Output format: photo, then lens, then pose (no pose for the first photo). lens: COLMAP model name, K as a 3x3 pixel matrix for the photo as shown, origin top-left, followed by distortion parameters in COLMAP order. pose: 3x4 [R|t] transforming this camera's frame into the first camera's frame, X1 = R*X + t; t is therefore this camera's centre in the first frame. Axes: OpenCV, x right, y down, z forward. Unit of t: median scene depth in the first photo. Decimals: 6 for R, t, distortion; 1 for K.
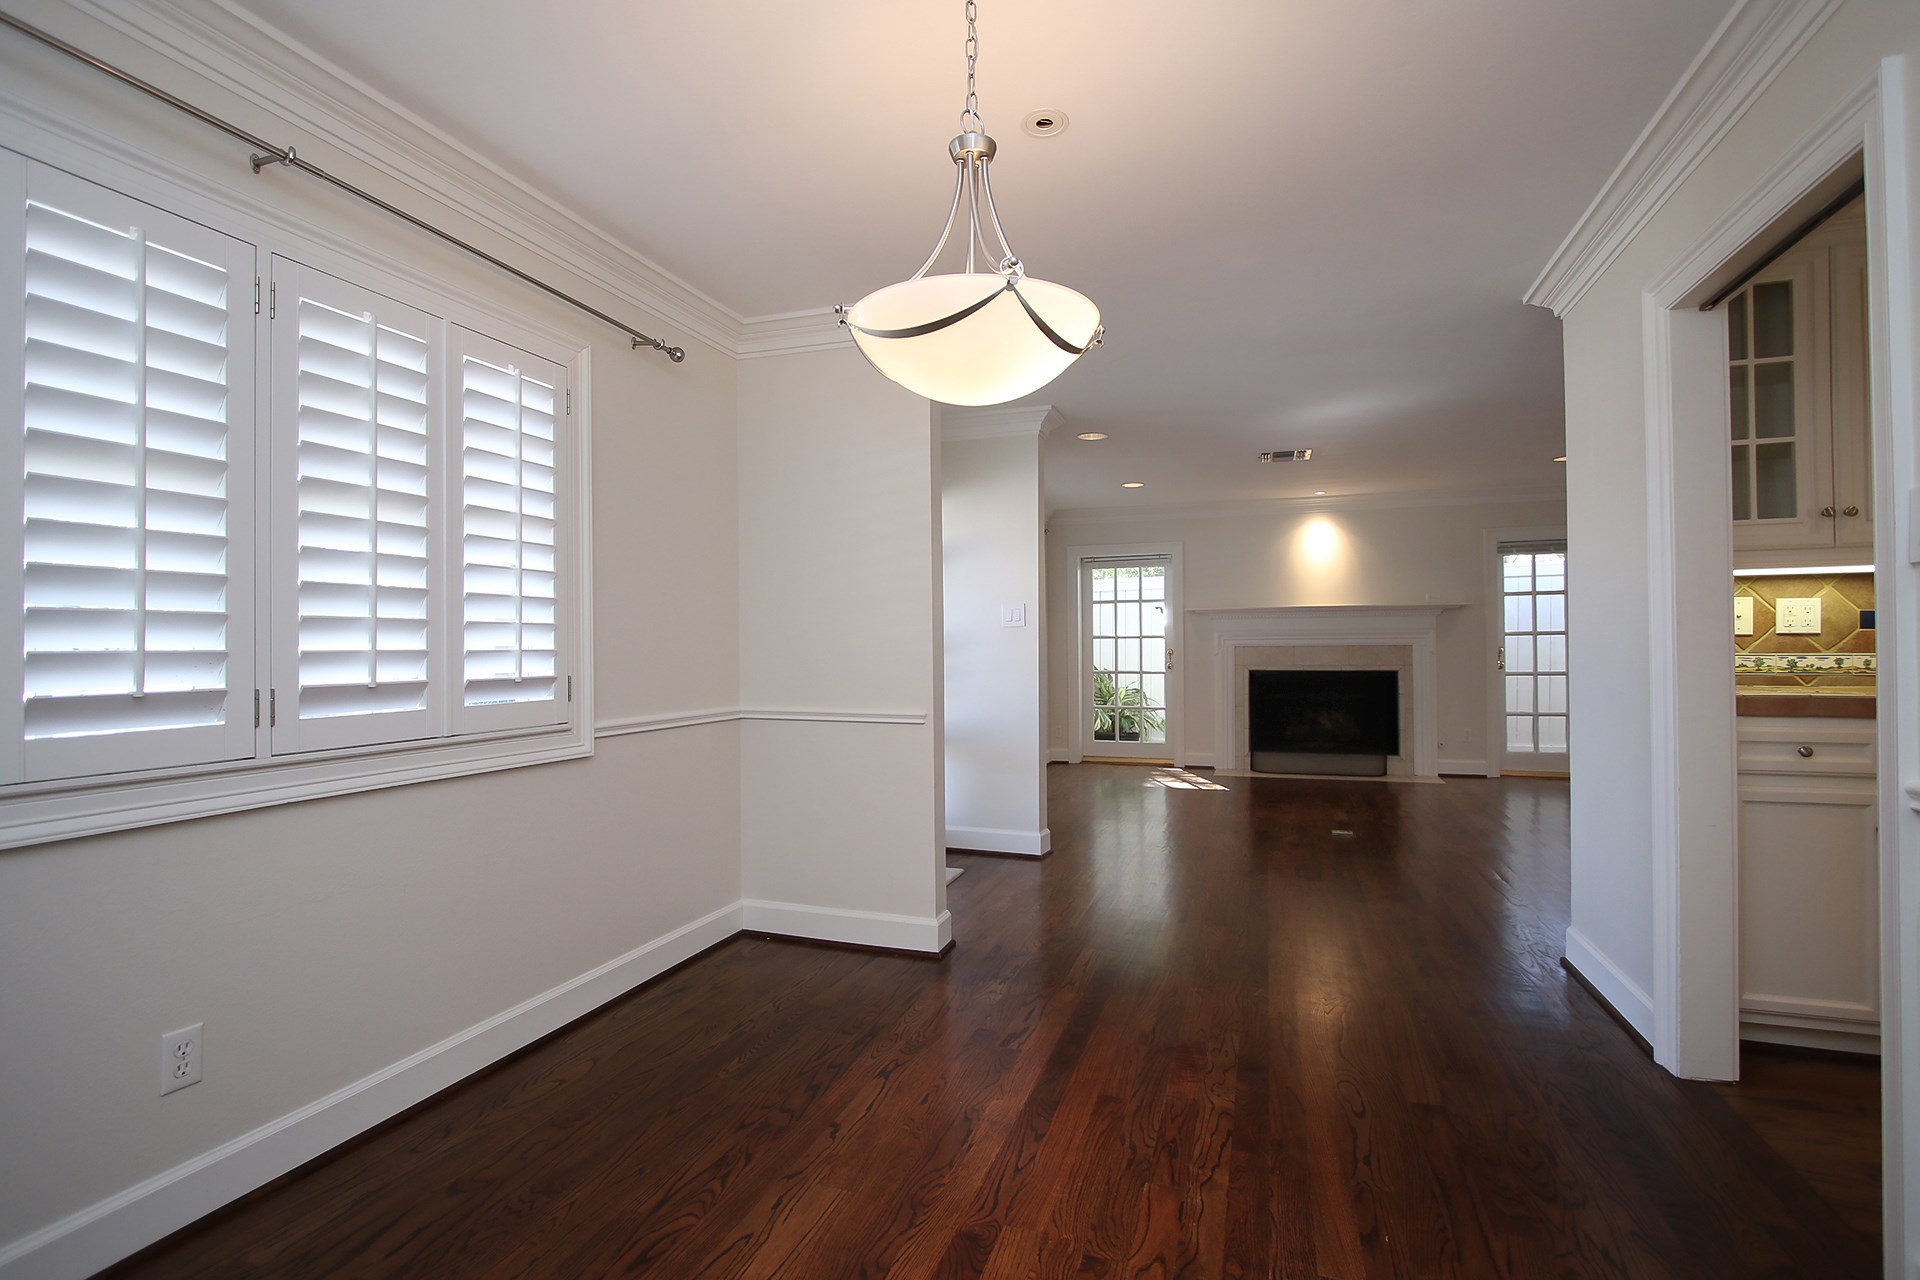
lens RADIAL K [[894.5, 0, 966.1], [0, 894.5, 637.7], [0, 0, 1]] dist [-0.001044, -0.000080]
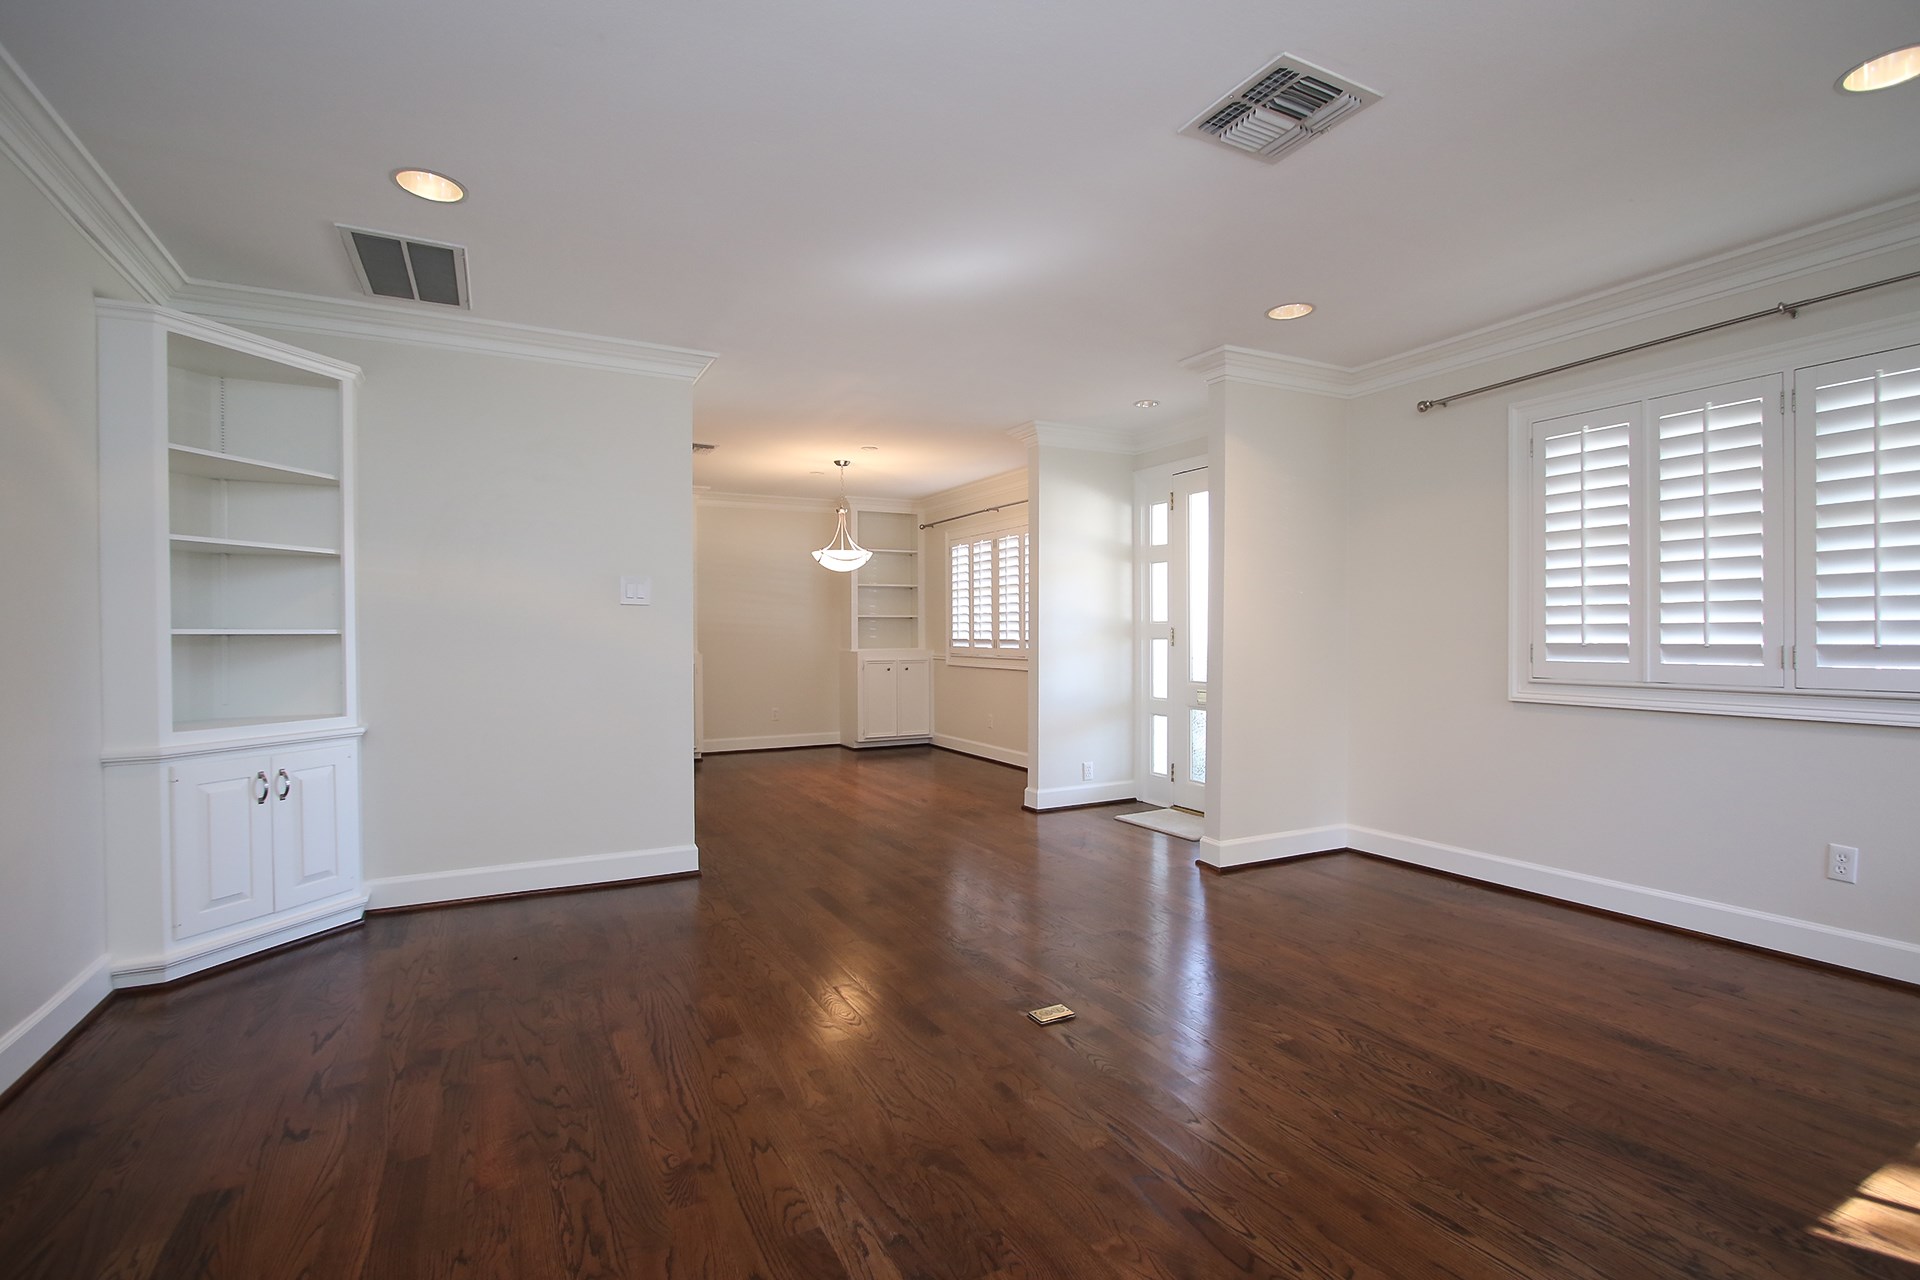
lens RADIAL K [[904.3, 0, 951.4], [0, 904.3, 644.8], [0, 0, 1]] dist [-0.002184, -0.000021]
pose [[-0.698276, 0.019759, -0.715556, 1.967829], [0.014056, 0.999805, 0.013892, 0.019928], [0.715690, -0.000358, -0.698418, 3.174739]]
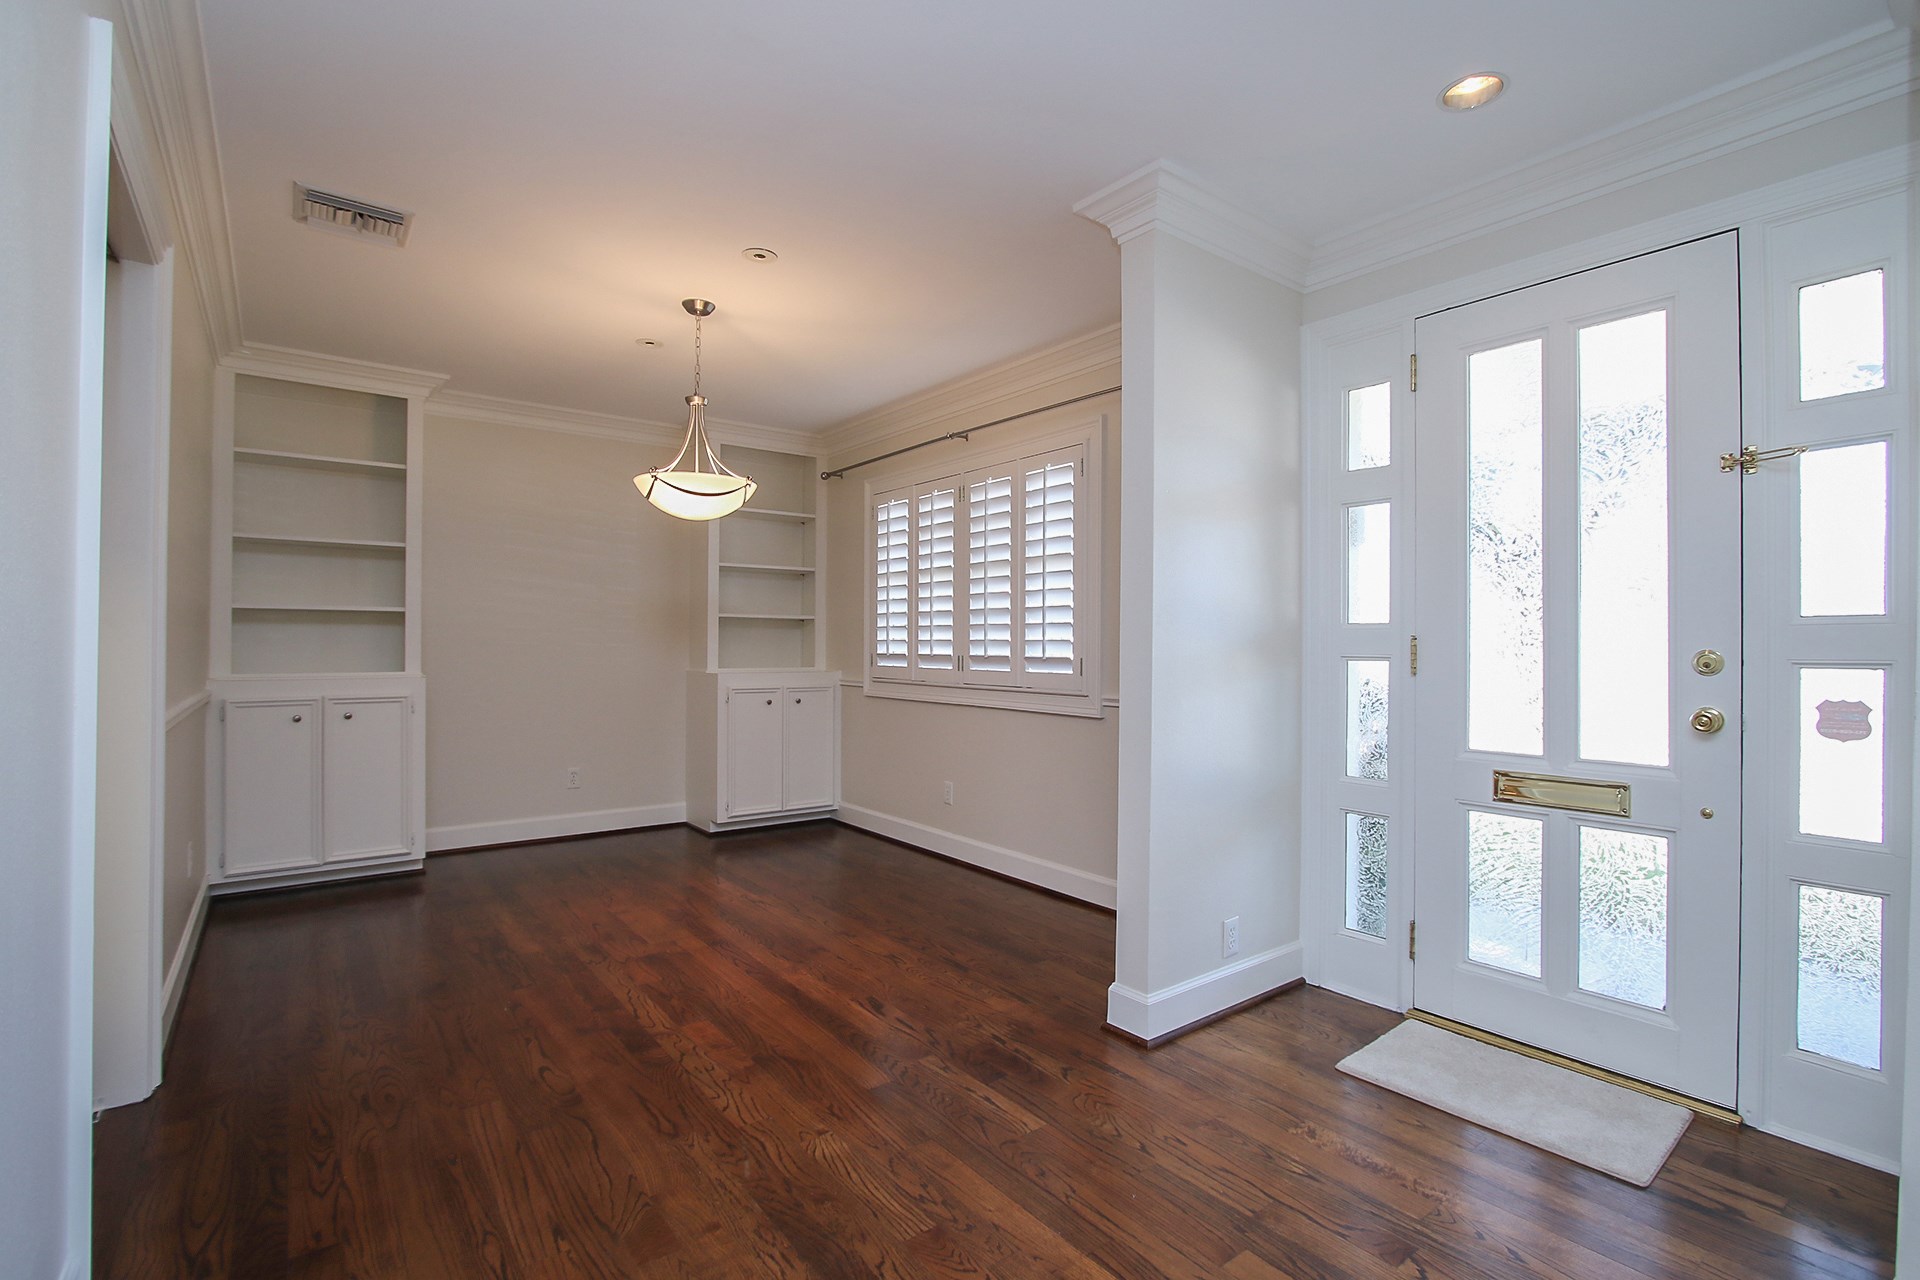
lens RADIAL K [[900.7, 0, 964.1], [0, 900.7, 643.9], [0, 0, 1]] dist [-0.001948, 0.000057]
pose [[-0.559098, -0.000097, -0.829101, 1.047172], [0.002406, 0.999996, -0.001739, 0.026232], [0.829098, -0.002967, -0.559096, 2.008185]]
